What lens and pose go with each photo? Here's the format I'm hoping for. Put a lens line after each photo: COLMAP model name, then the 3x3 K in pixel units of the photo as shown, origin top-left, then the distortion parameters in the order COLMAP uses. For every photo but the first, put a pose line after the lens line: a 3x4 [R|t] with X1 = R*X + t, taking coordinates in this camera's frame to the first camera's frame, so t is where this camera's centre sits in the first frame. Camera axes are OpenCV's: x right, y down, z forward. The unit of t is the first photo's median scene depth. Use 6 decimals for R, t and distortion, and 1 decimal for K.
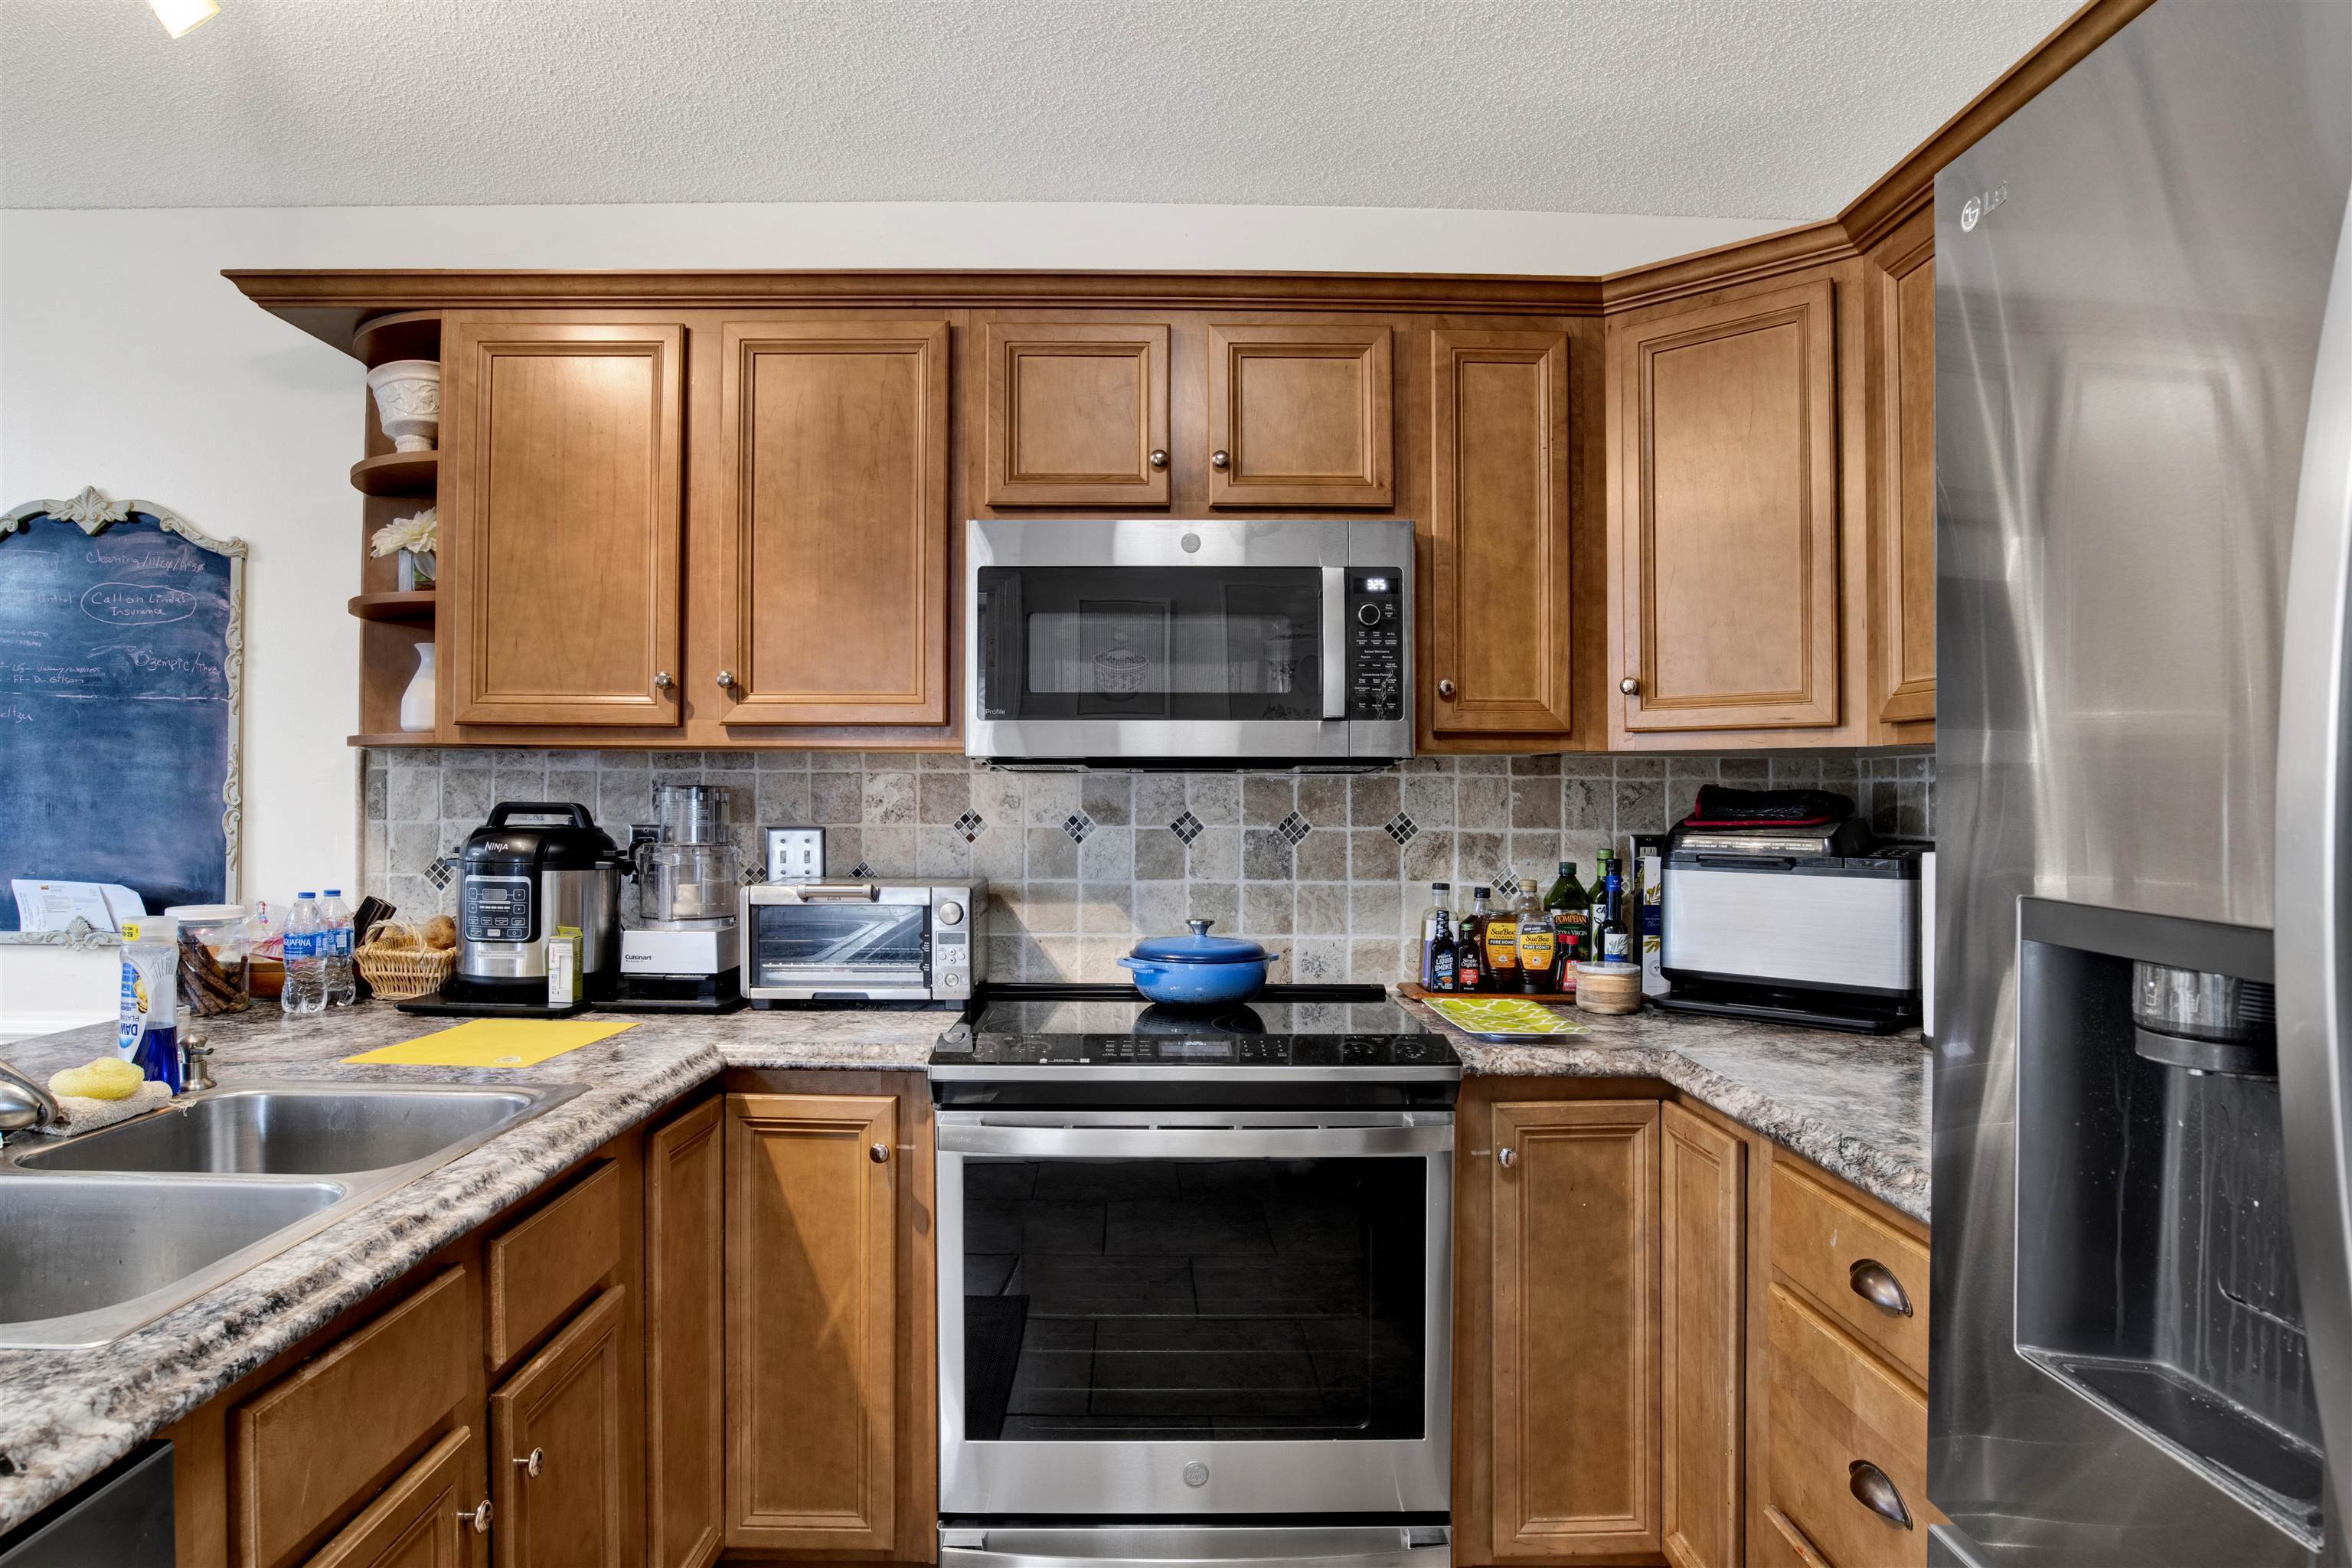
lens RADIAL K [[1371.2, 0, 1176.0], [0, 1371.2, 784.0], [0, 0, 1]] dist [-0.068216, 0.025041]
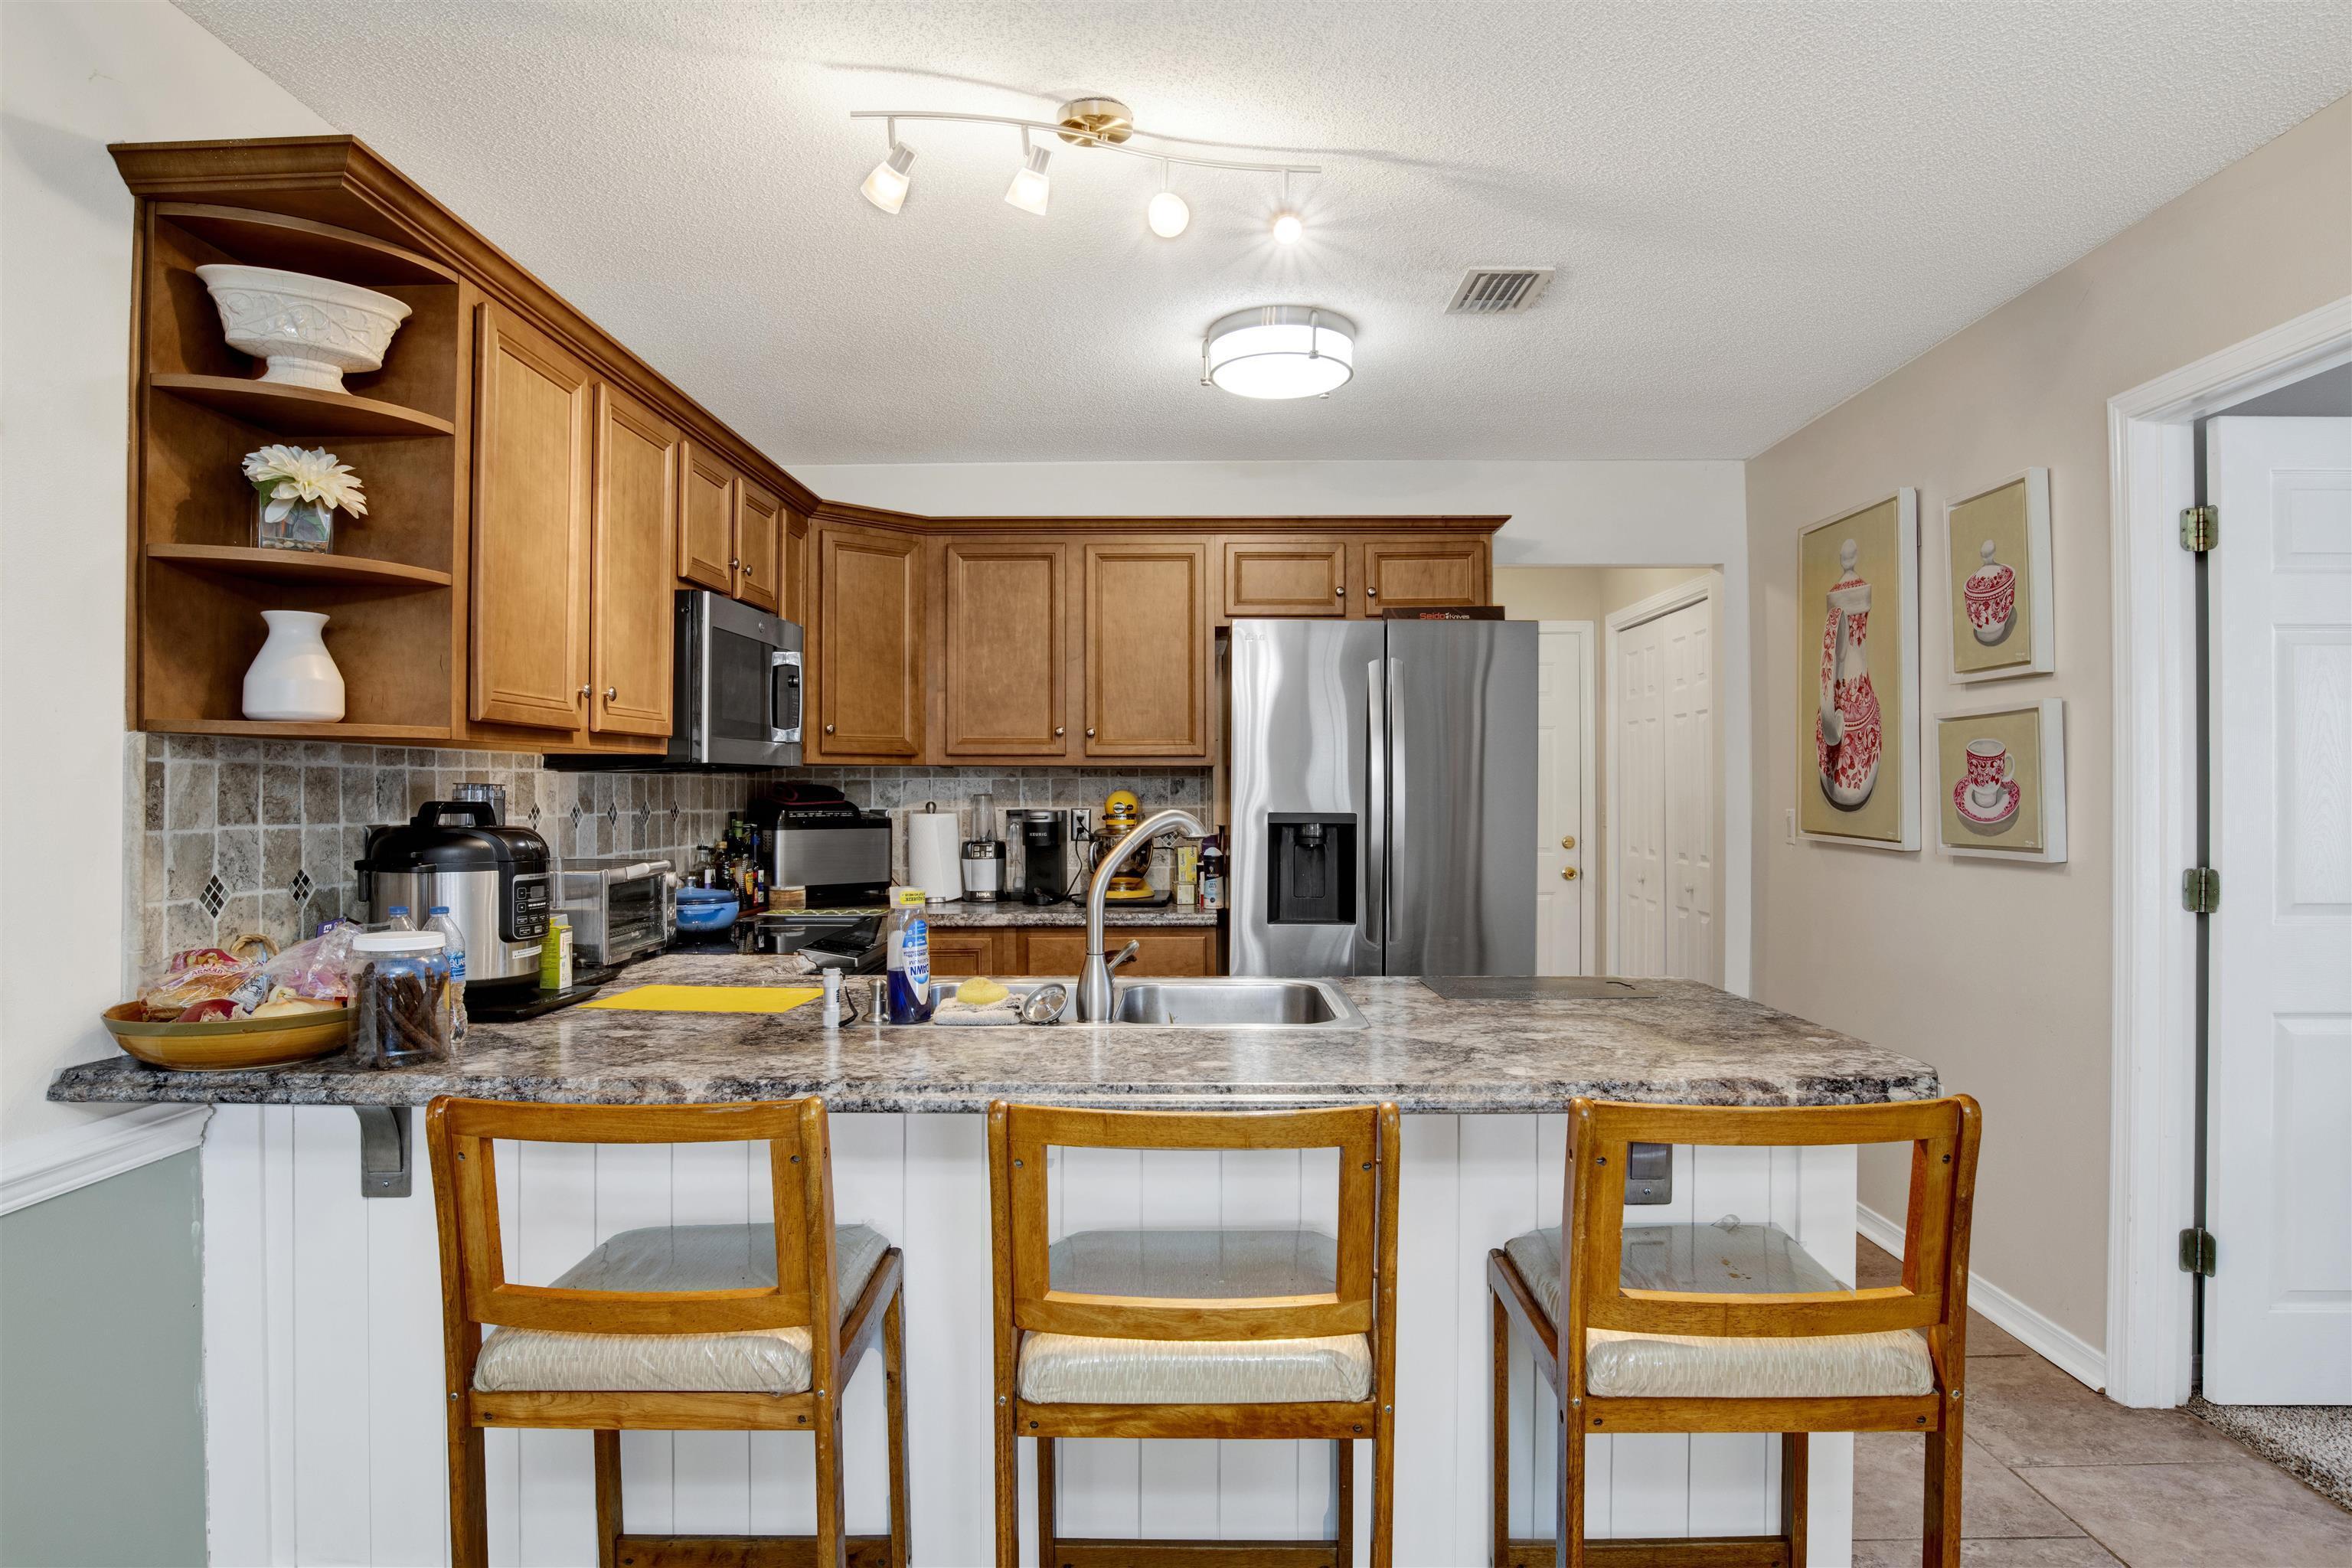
lens RADIAL K [[1371.2, 0, 1176.0], [0, 1371.2, 784.0], [0, 0, 1]] dist [-0.068216, 0.025041]
pose [[0.029820, -0.002470, 0.999552, -1.407736], [-0.007164, 0.999971, 0.002685, -0.005188], [-0.999530, -0.007241, 0.029801, 0.452576]]
